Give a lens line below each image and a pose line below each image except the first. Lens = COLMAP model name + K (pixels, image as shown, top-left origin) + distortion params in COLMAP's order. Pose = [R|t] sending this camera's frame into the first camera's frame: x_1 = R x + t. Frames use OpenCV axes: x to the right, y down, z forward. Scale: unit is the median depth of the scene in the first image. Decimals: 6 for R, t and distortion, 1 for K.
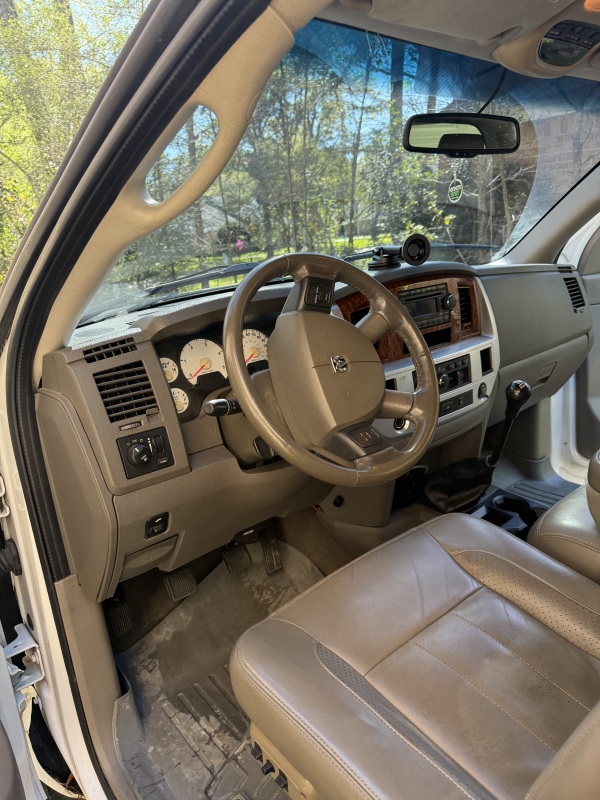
lens RADIAL K [[561.9, 0, 299.4], [0, 561.9, 402.5], [0, 0, 1]] dist [0.048526, -0.065933]
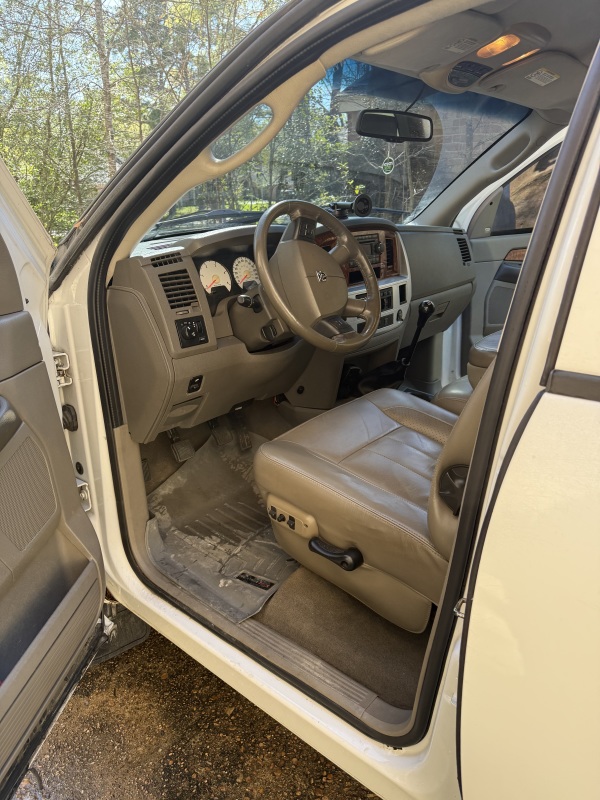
lens RADIAL K [[553.1, 0, 300.0], [0, 553.1, 400.0], [0, 0, 1]] dist [0.075440, -0.102474]
pose [[0.984411, 0.005227, 0.175808, -0.200552], [-0.015412, 0.998277, 0.056615, 0.146268], [-0.175209, -0.058442, 0.982795, -0.398330]]
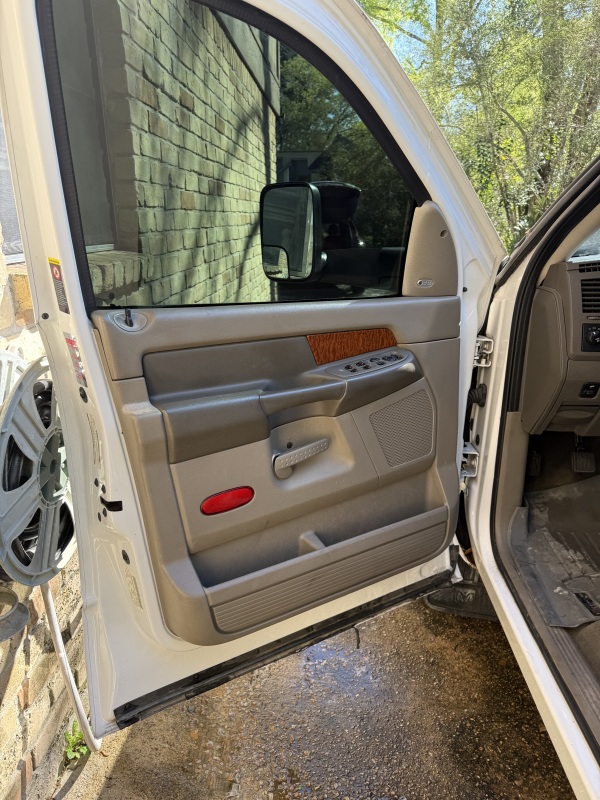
lens RADIAL K [[561.9, 0, 299.4], [0, 561.9, 402.5], [0, 0, 1]] dist [0.048526, -0.065933]
pose [[0.729274, 0.287588, -0.620849, 0.106311], [-0.248048, 0.956776, 0.151829, 0.179273], [0.637677, 0.043275, 0.769087, -0.534877]]
